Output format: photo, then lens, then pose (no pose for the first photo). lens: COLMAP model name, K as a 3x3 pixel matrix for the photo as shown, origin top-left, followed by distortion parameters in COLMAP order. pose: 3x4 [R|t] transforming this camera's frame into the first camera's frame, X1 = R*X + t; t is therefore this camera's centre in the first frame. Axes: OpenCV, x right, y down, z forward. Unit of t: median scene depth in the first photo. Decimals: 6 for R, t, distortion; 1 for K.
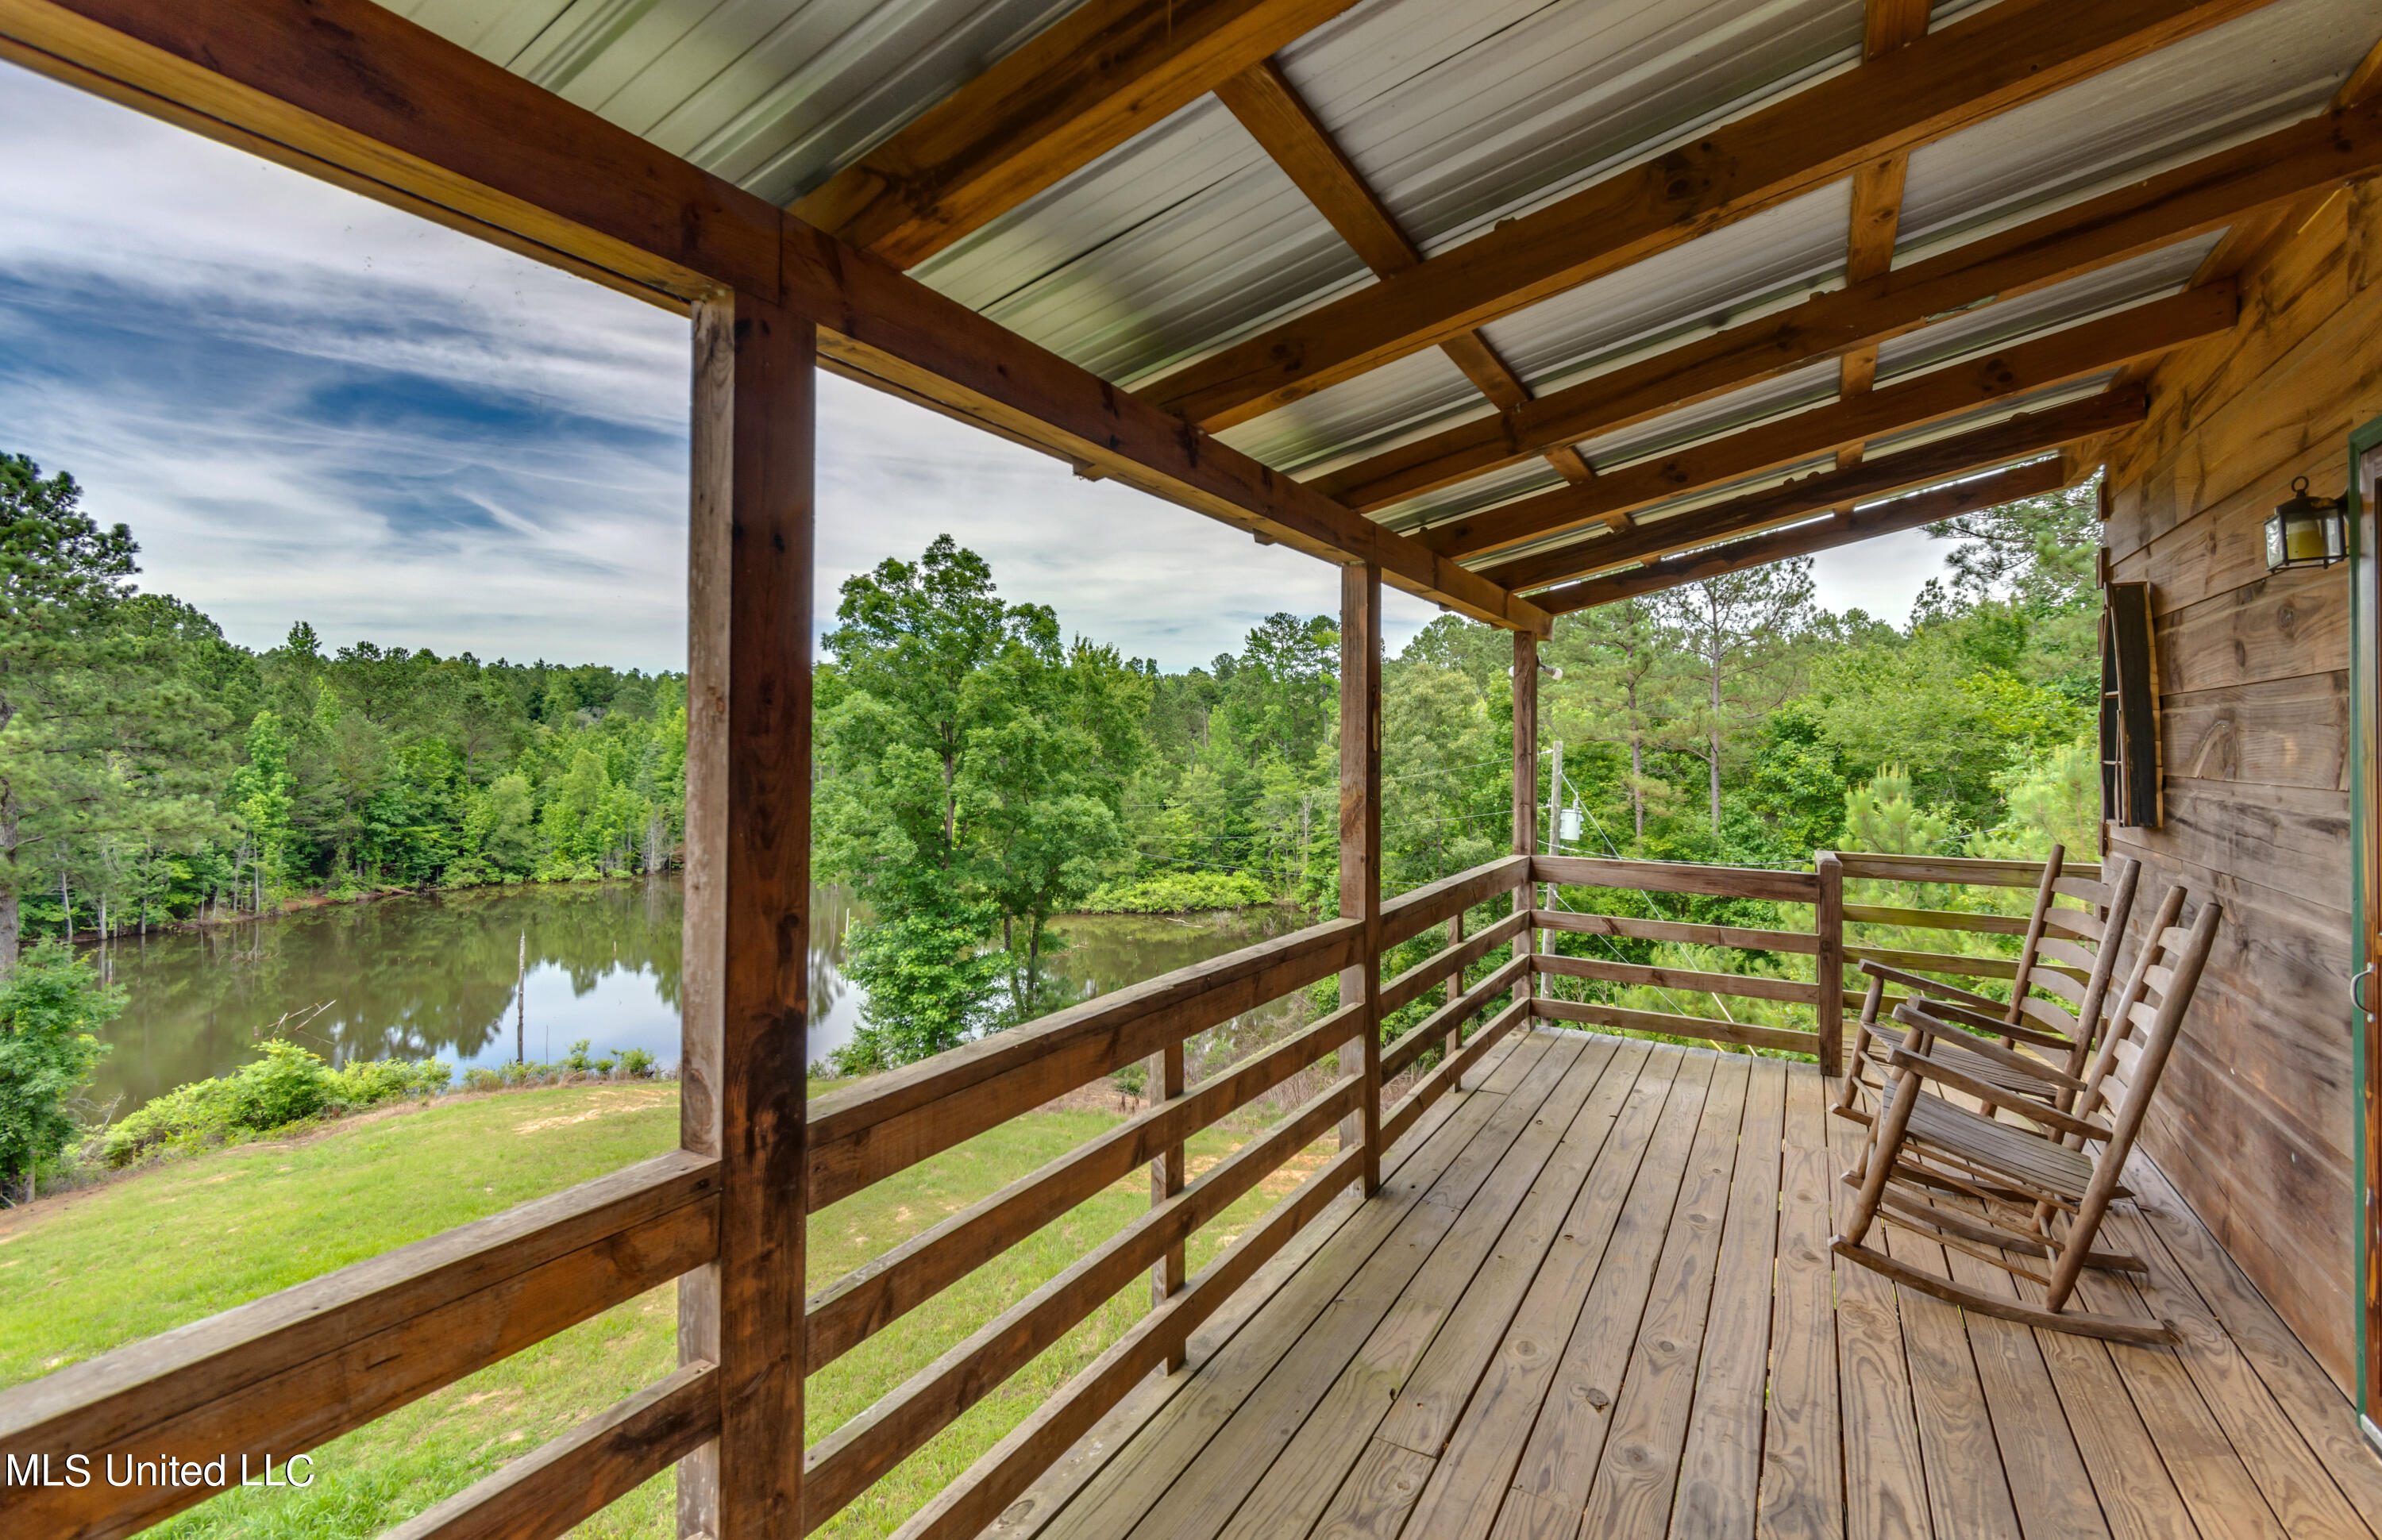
lens RADIAL K [[1064.4, 0, 1201.3], [0, 1064.4, 744.1], [0, 0, 1]] dist [0.000547, -0.000772]
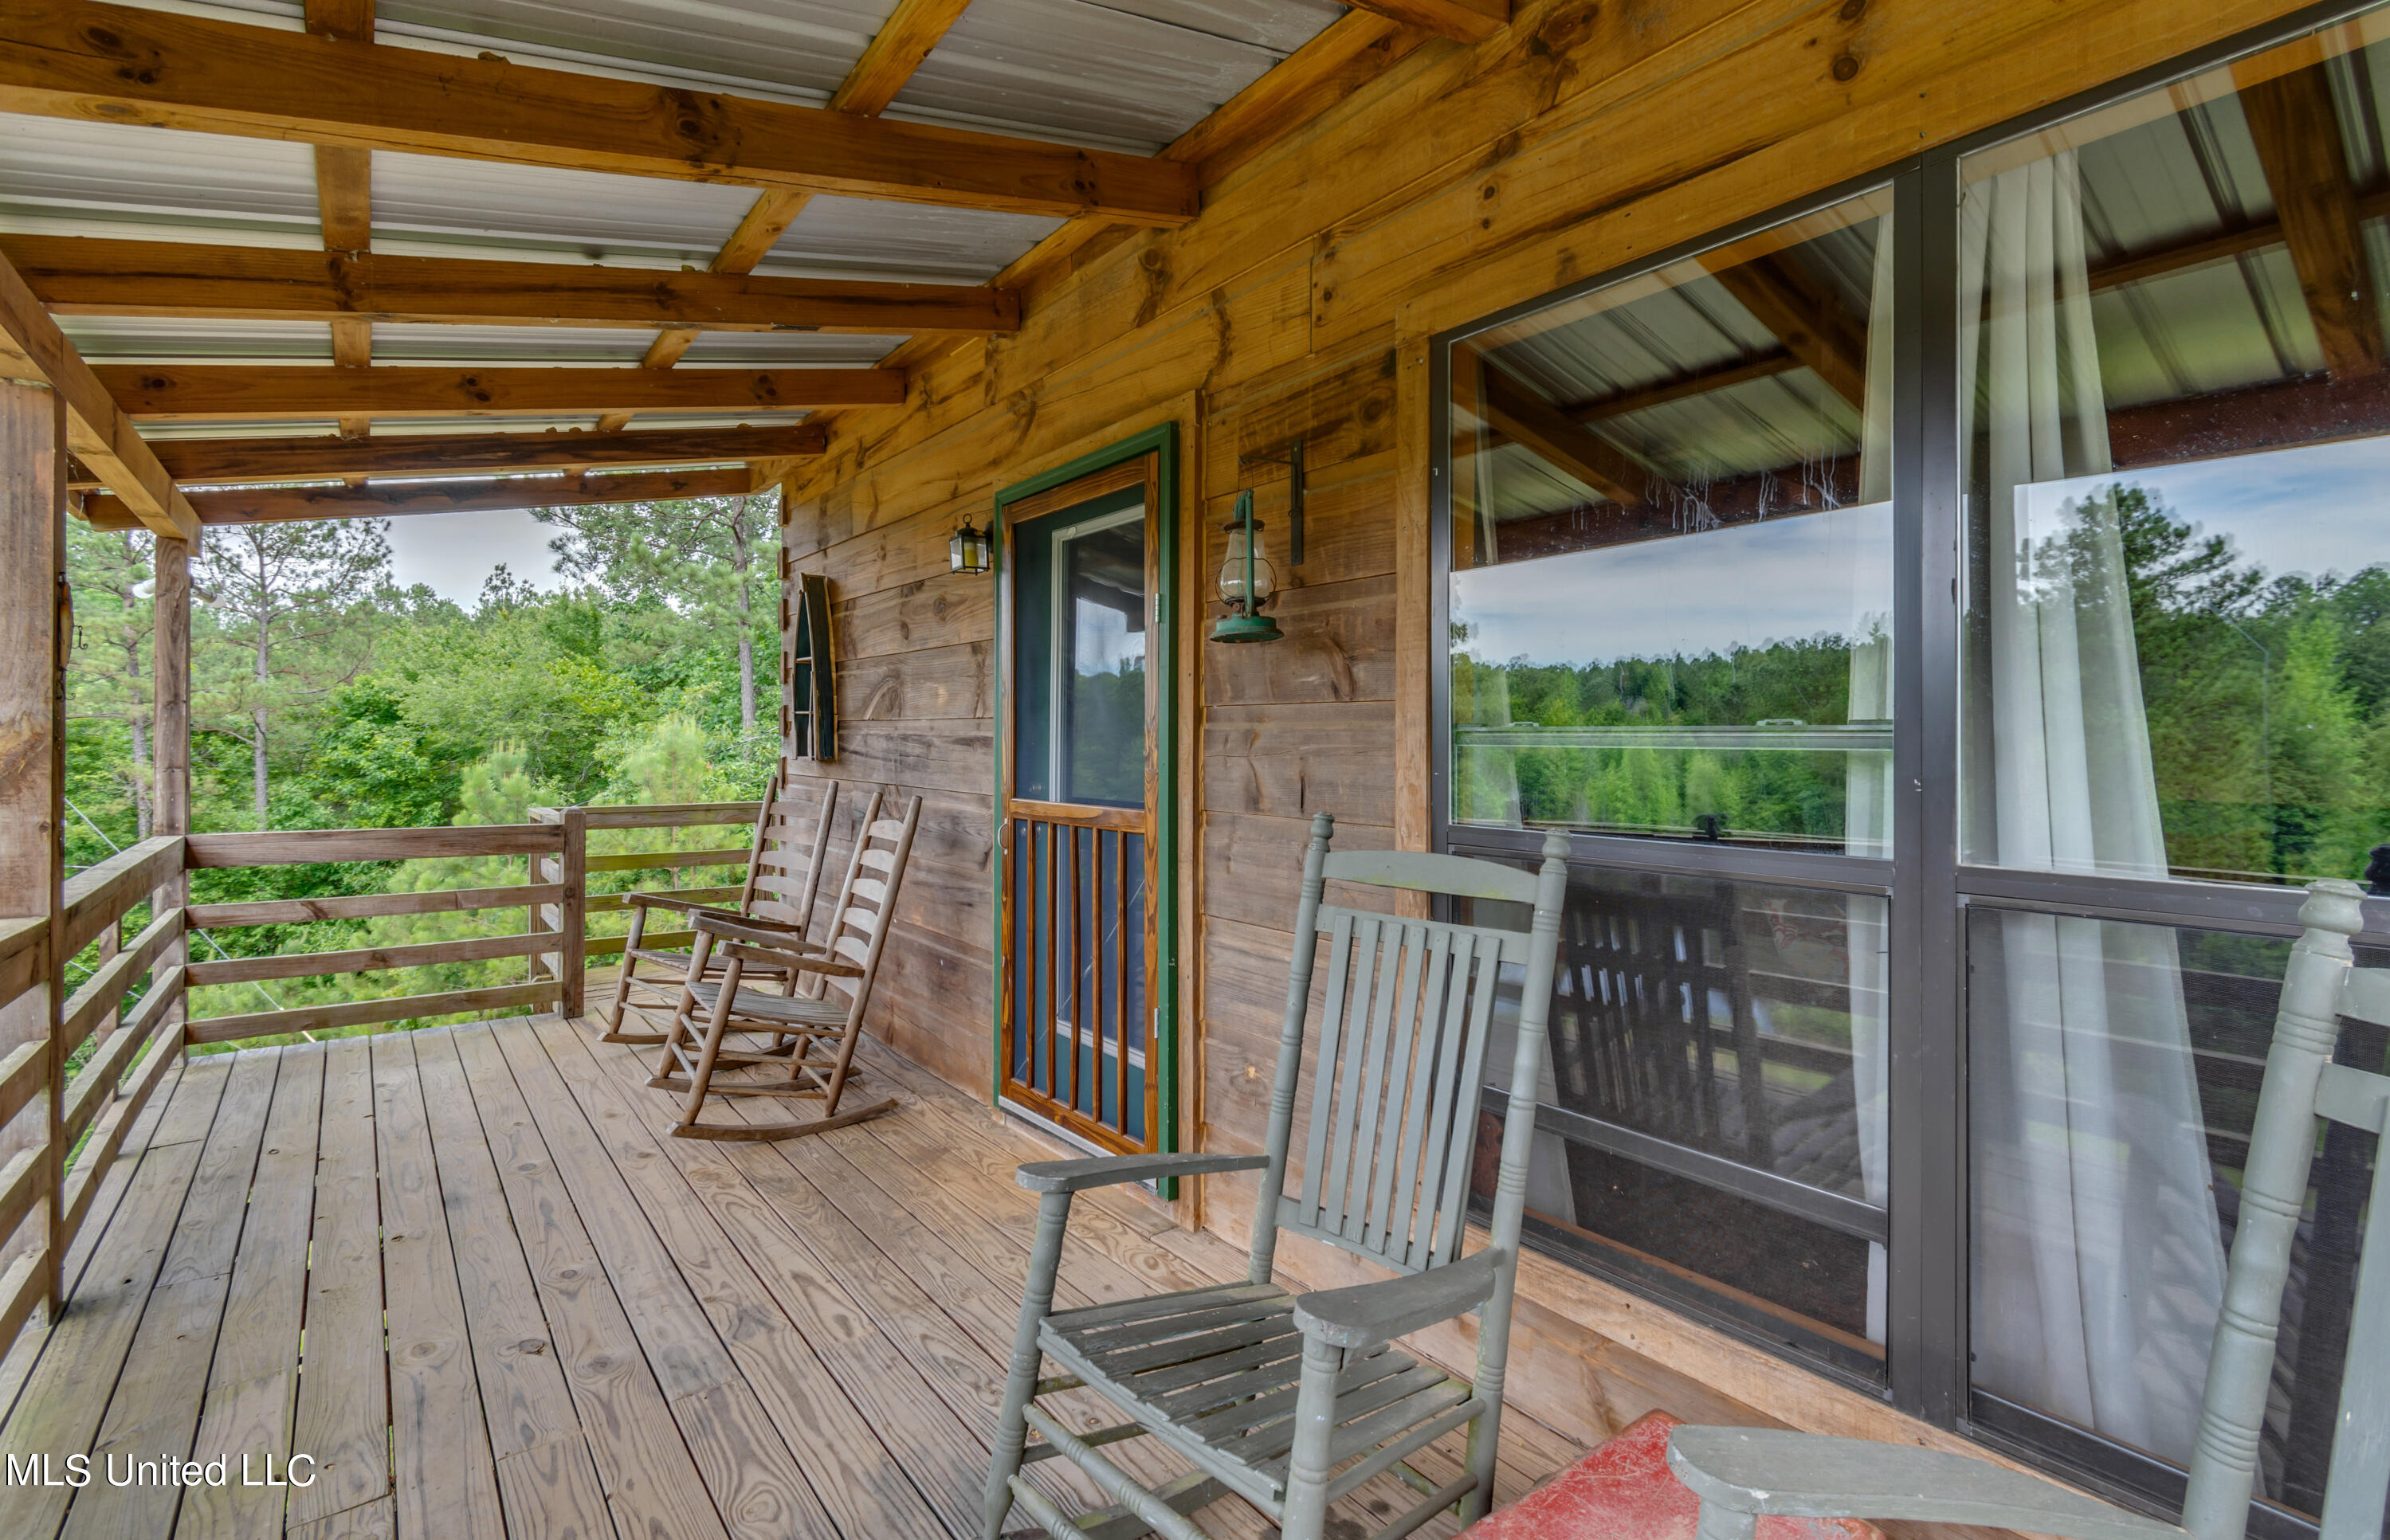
lens RADIAL K [[1068.0, 0, 1205.3], [0, 1068.0, 744.0], [0, 0, 1]] dist [0.000547, -0.000772]
pose [[0.374694, -0.009904, 0.927096, -0.175384], [-0.003476, 0.999921, 0.012087, 0.039503], [-0.927142, -0.007751, 0.374630, 0.055824]]
